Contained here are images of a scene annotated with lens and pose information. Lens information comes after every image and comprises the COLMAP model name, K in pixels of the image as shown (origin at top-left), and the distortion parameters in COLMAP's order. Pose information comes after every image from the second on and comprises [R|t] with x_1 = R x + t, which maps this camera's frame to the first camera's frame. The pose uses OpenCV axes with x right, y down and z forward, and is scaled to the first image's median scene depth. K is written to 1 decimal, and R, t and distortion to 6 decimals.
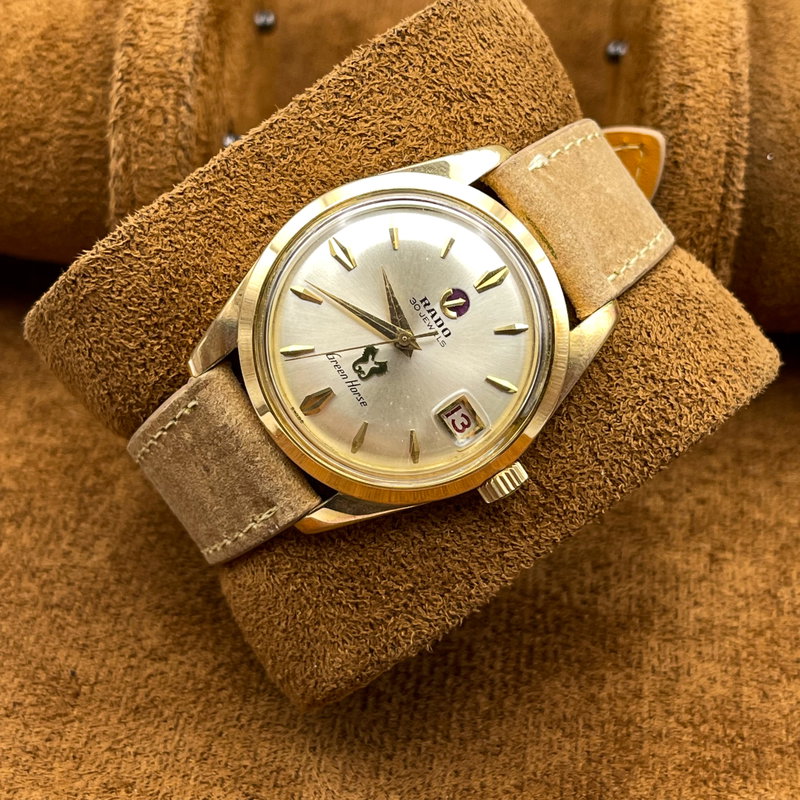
lens RADIAL K [[1704.9, 0, 400.8], [0, 1704.9, 415.7], [0, 0, 1]] dist [0.053030, -0.062576]
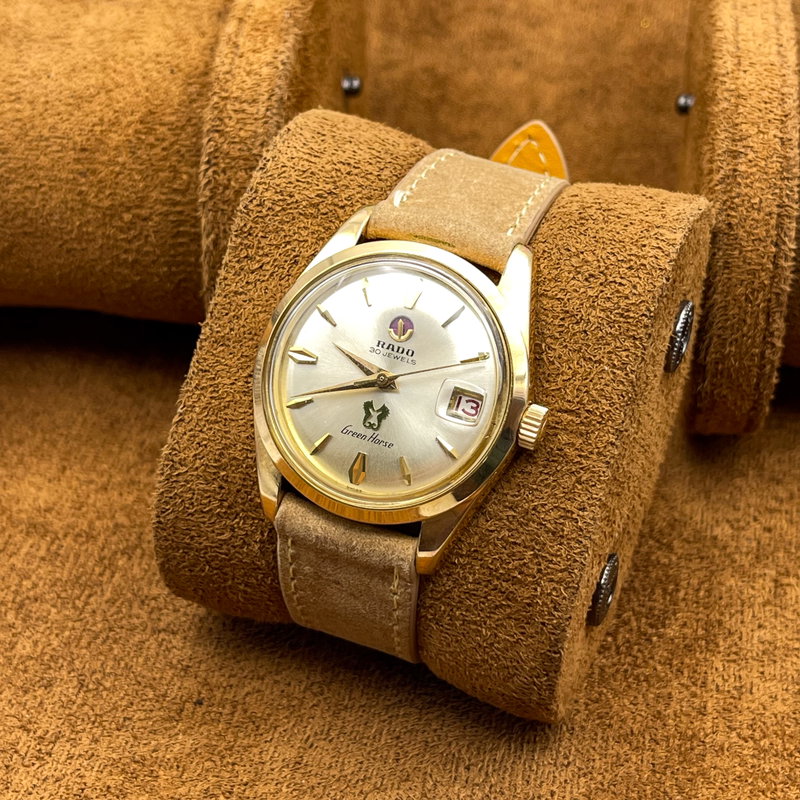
lens RADIAL K [[1704.9, 0, 400.8], [0, 1704.9, 415.7], [0, 0, 1]] dist [0.053030, -0.062576]
pose [[0.773406, -0.617199, -0.144599, 0.157090], [0.572075, 0.777827, -0.260223, 0.271624], [0.273082, 0.118537, 0.954660, -0.095173]]
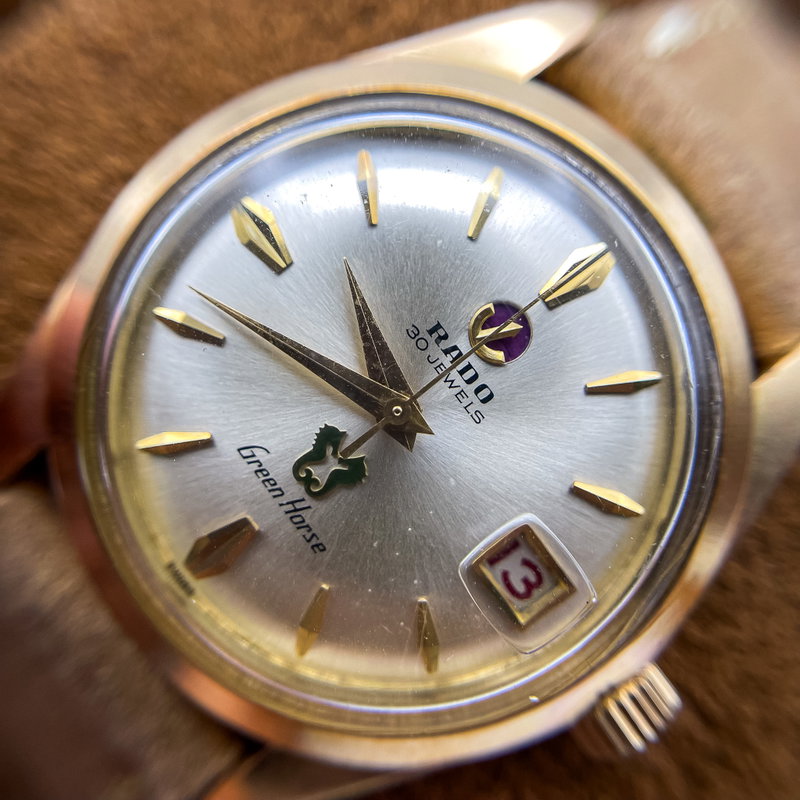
lens RADIAL K [[898.2, 0, 400.0], [0, 898.2, 400.0], [0, 0, 1]] dist [0.248295, 0.005601]
pose [[0.998307, -0.037406, -0.044533, 0.013669], [0.034259, 0.996998, -0.069437, -0.029164], [0.046997, 0.067794, 0.996592, 0.719980]]
